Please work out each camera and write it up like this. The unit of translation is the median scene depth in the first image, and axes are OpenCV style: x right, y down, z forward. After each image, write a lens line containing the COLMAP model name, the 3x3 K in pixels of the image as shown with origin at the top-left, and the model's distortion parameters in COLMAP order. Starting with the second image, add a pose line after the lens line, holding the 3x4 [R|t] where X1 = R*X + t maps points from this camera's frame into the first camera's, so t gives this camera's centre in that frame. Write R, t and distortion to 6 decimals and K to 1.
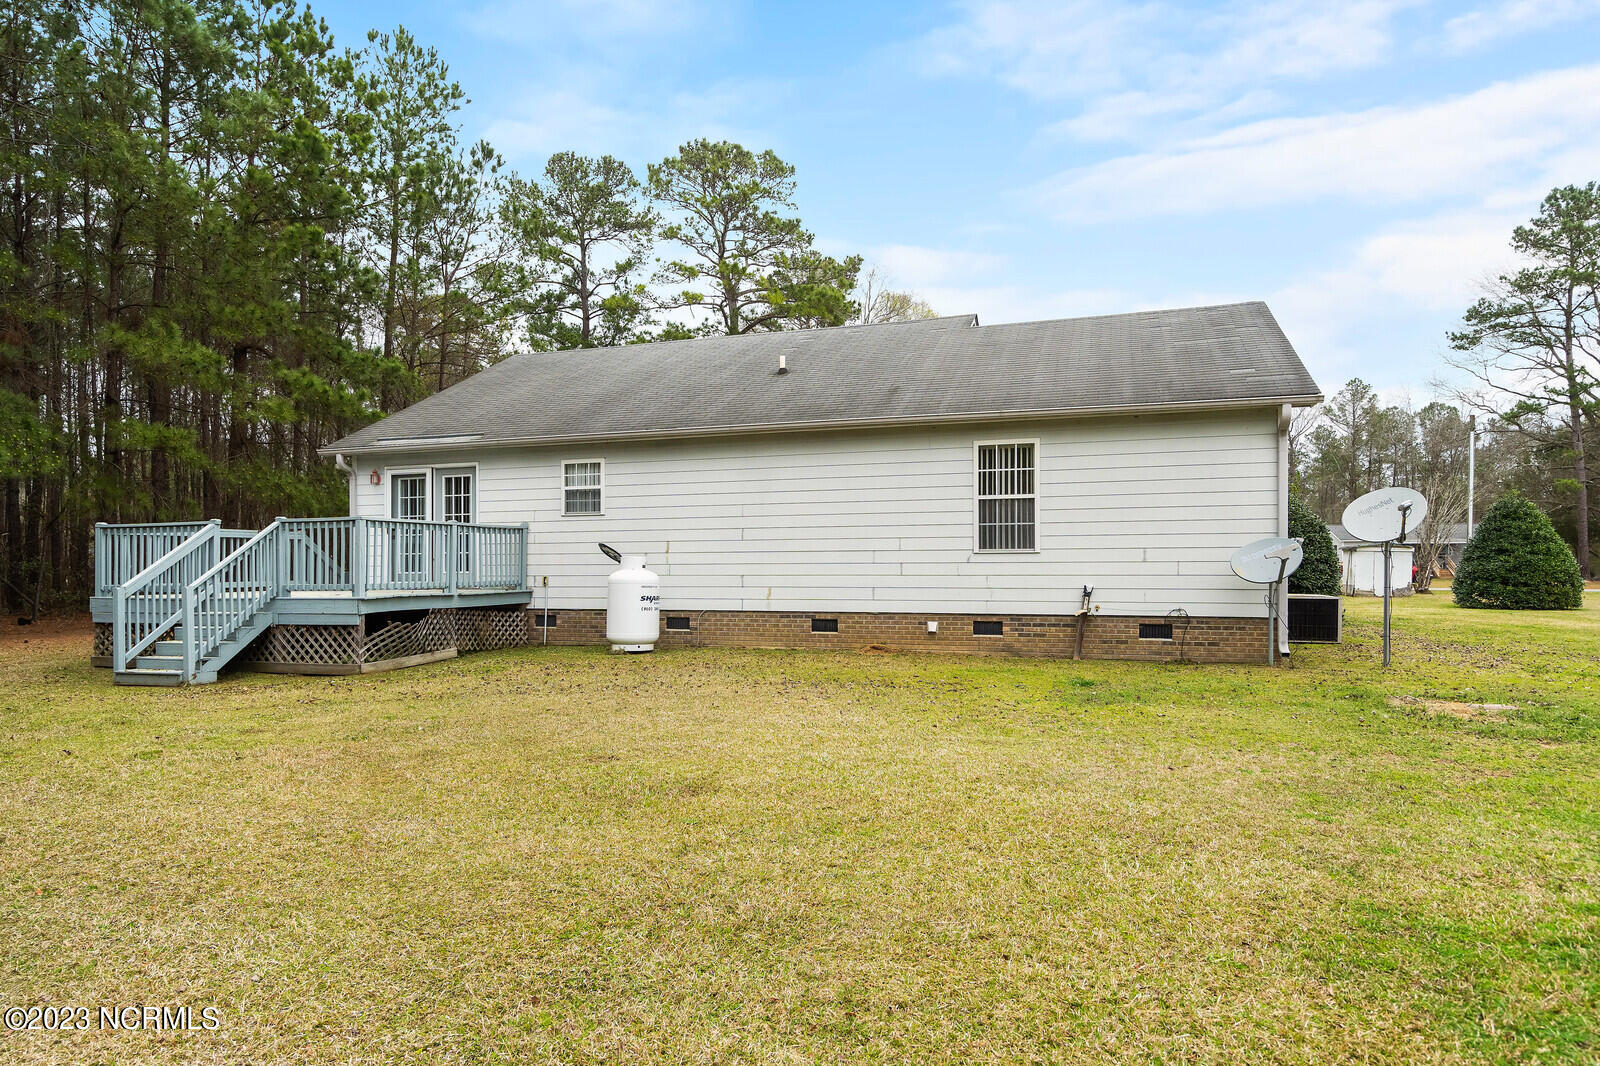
lens RADIAL K [[958.1, 0, 806.5], [0, 958.1, 537.5], [0, 0, 1]] dist [0.005942, 0.001554]
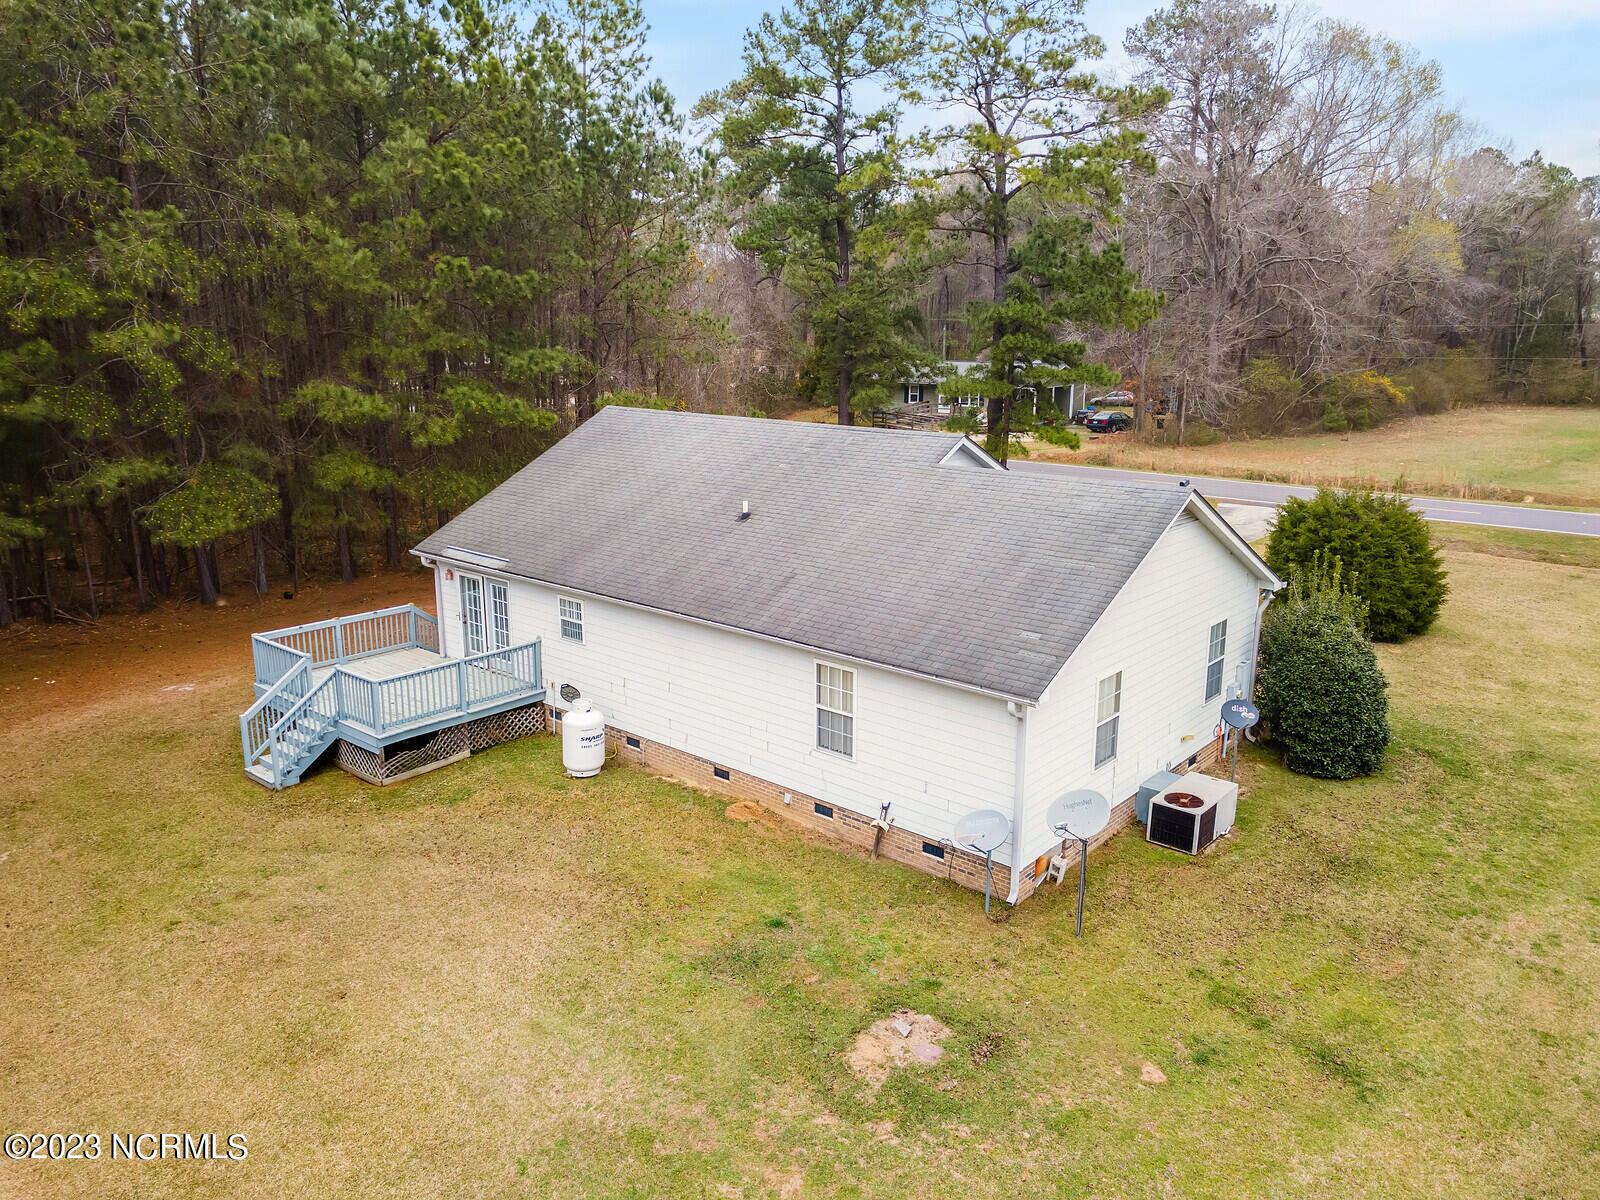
lens RADIAL K [[1168.8, 0, 804.5], [0, 1168.8, 595.5], [0, 0, 1]] dist [0.002847, 0.075227]
pose [[0.922790, 0.100124, -0.372067, 0.660534], [0.001031, 0.965001, 0.262243, -0.527404], [0.385302, -0.242379, 0.890390, -0.222361]]
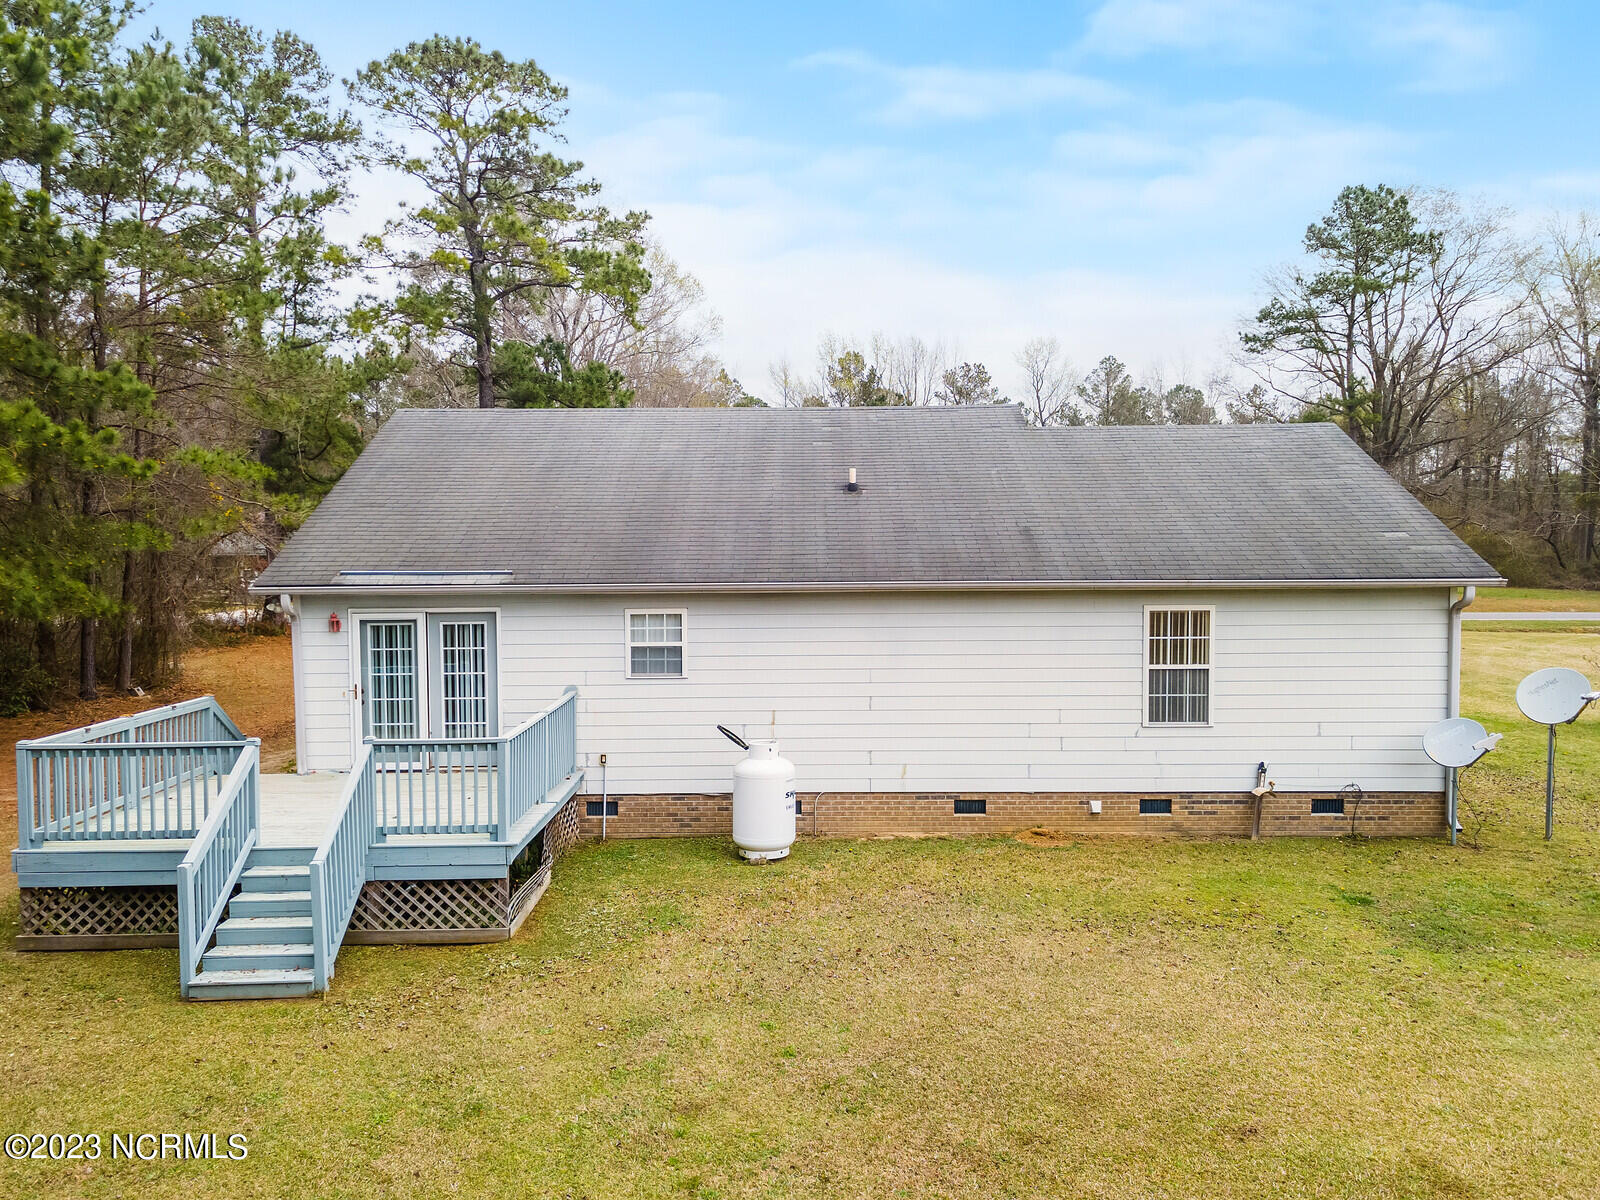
lens RADIAL K [[1188.7, 0, 794.2], [0, 1188.7, 617.6], [0, 0, 1]] dist [0.034176, 0.004993]
pose [[0.951286, -0.020461, 0.307631, -0.479570], [-0.007854, 0.995863, 0.090524, -0.183302], [-0.308211, -0.088531, 0.947190, 0.035322]]
